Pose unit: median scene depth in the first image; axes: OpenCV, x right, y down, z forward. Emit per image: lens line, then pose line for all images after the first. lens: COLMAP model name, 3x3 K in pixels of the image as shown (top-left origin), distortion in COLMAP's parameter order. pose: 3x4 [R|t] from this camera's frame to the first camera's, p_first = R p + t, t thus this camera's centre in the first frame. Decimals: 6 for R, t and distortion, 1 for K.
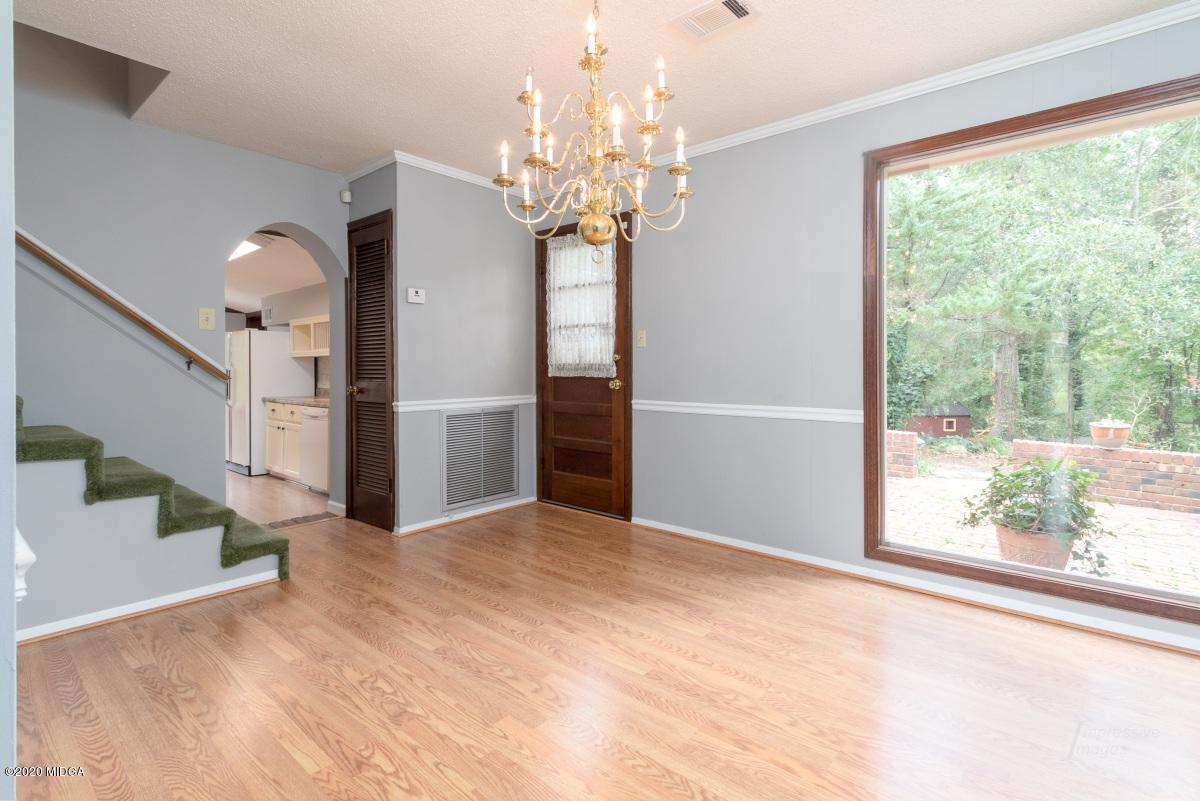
lens RADIAL K [[570.8, 0, 608.9], [0, 570.8, 360.9], [0, 0, 1]] dist [0.000810, -0.001868]
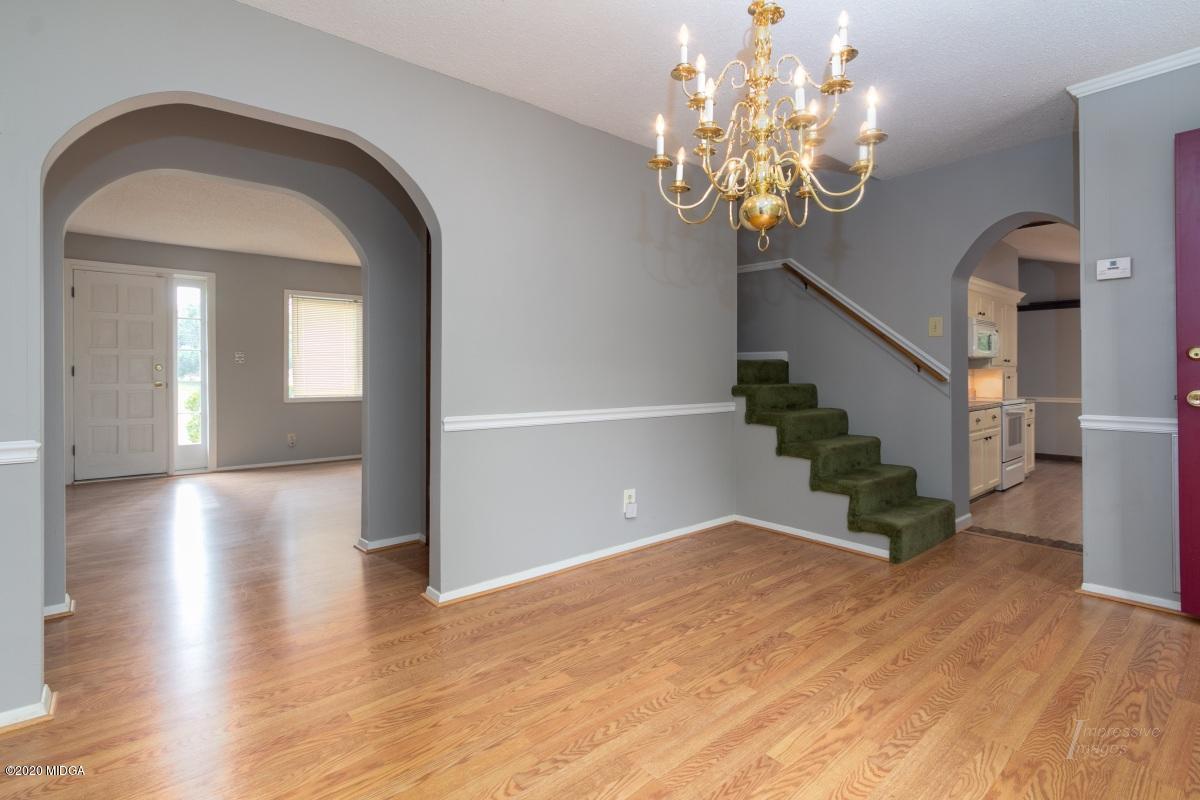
lens RADIAL K [[570.8, 0, 596.0], [0, 570.8, 372.2], [0, 0, 1]] dist [0.000810, -0.001868]
pose [[-0.166506, 0.001534, -0.986039, 0.791330], [0.014781, 0.999890, -0.000941, 0.009810], [0.985930, -0.014732, -0.166510, 0.805814]]
